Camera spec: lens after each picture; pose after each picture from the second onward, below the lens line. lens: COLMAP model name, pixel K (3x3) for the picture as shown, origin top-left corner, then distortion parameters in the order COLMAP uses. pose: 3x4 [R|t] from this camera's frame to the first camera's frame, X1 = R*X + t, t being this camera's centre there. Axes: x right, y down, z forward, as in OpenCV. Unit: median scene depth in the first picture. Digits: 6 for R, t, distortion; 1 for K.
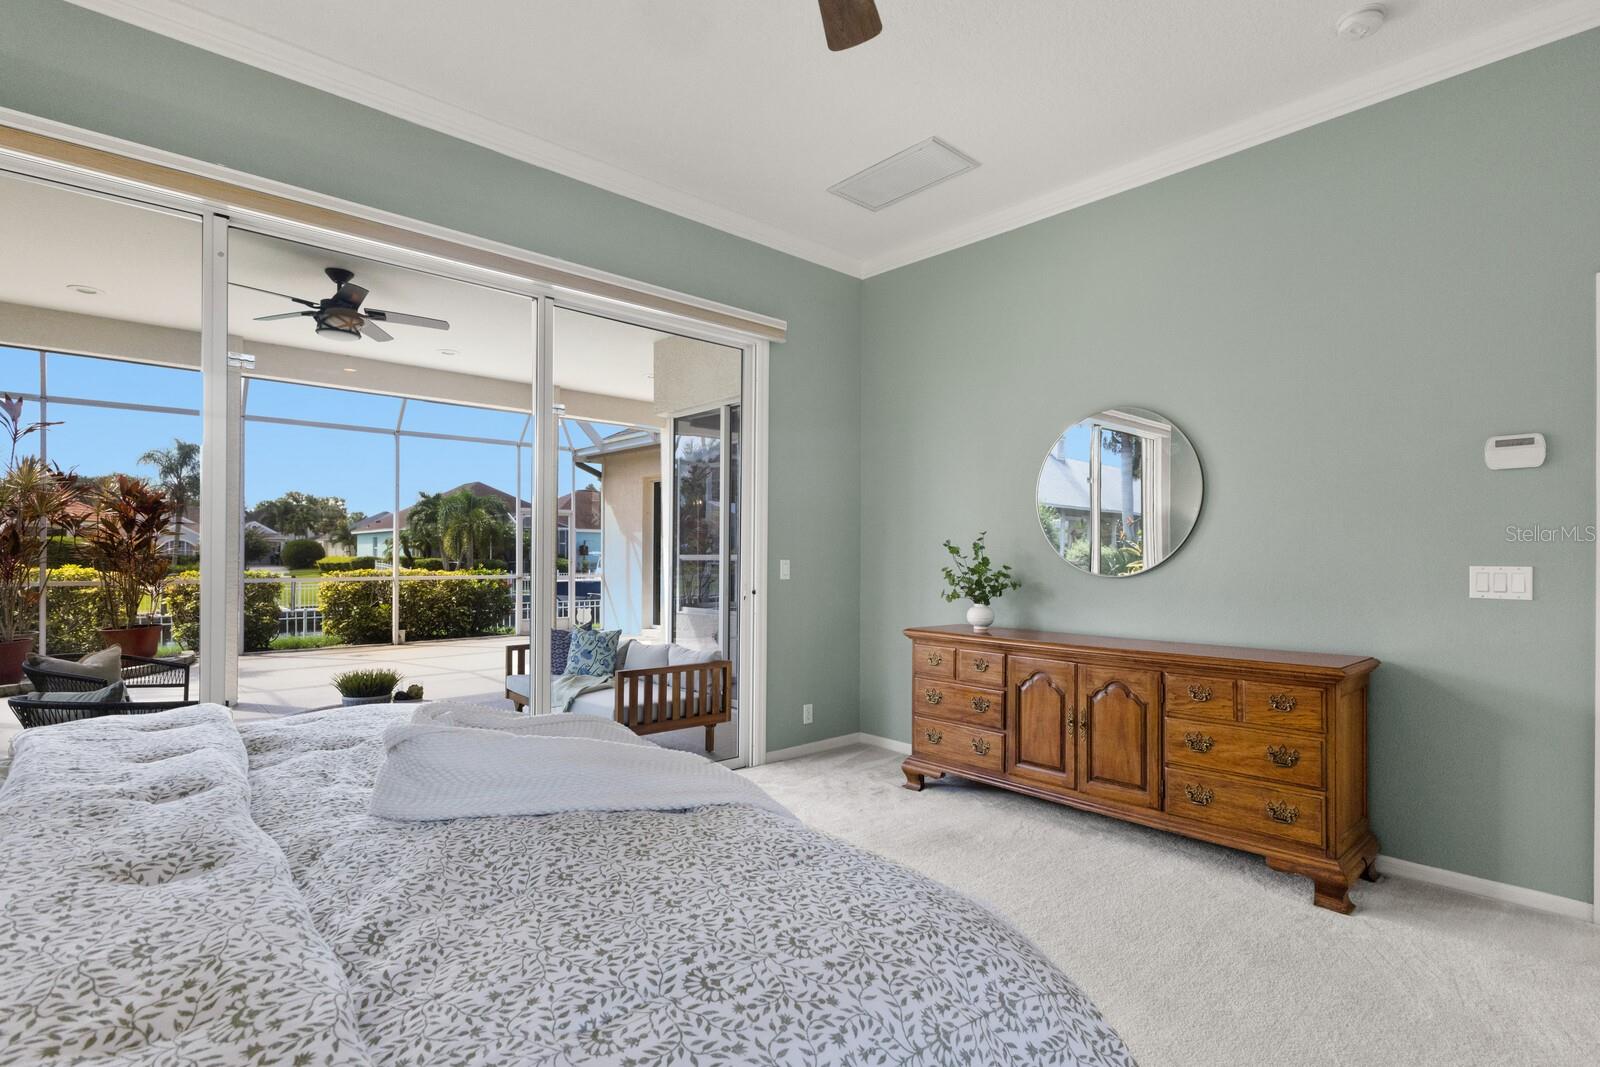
lens RADIAL K [[788.8, 0, 803.7], [0, 788.8, 561.2], [0, 0, 1]] dist [0.004494, 0.000110]
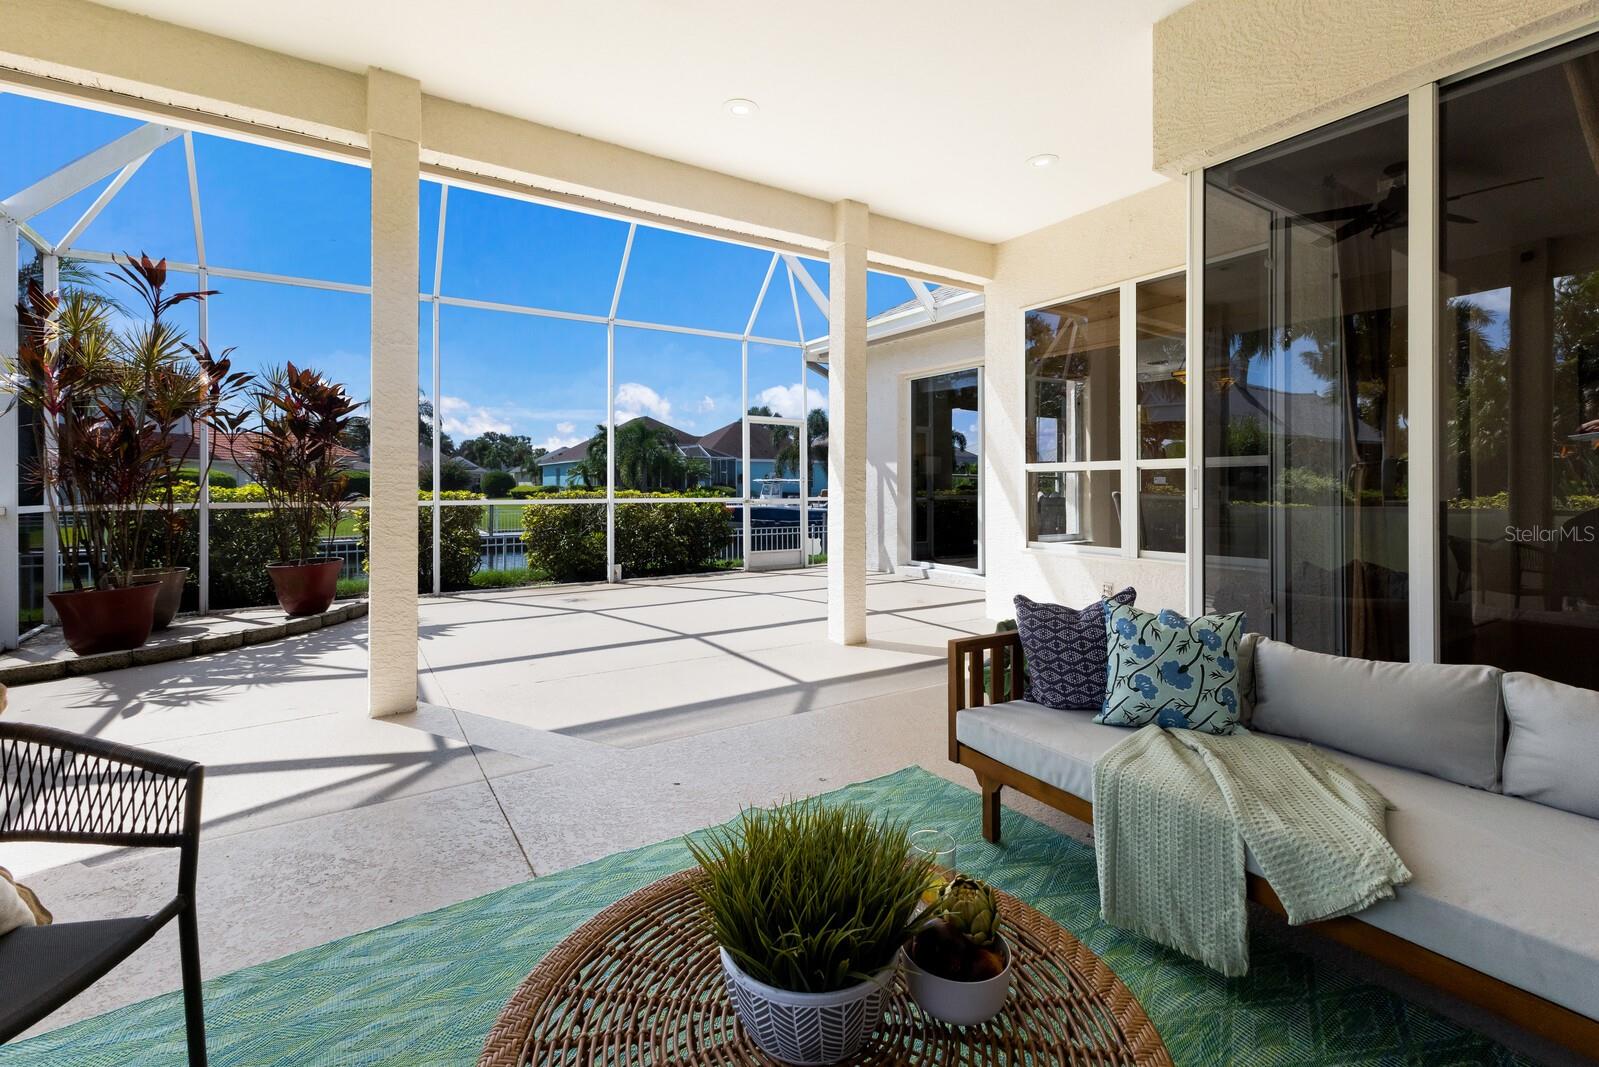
lens RADIAL K [[697.3, 0, 797.2], [0, 697.3, 523.3], [0, 0, 1]] dist [-0.000243, 0.000082]
pose [[0.987397, 0.006709, -0.158122, -0.196542], [0.000307, 0.999018, 0.044307, 0.011839], [0.158264, -0.043797, 0.986425, 0.297319]]
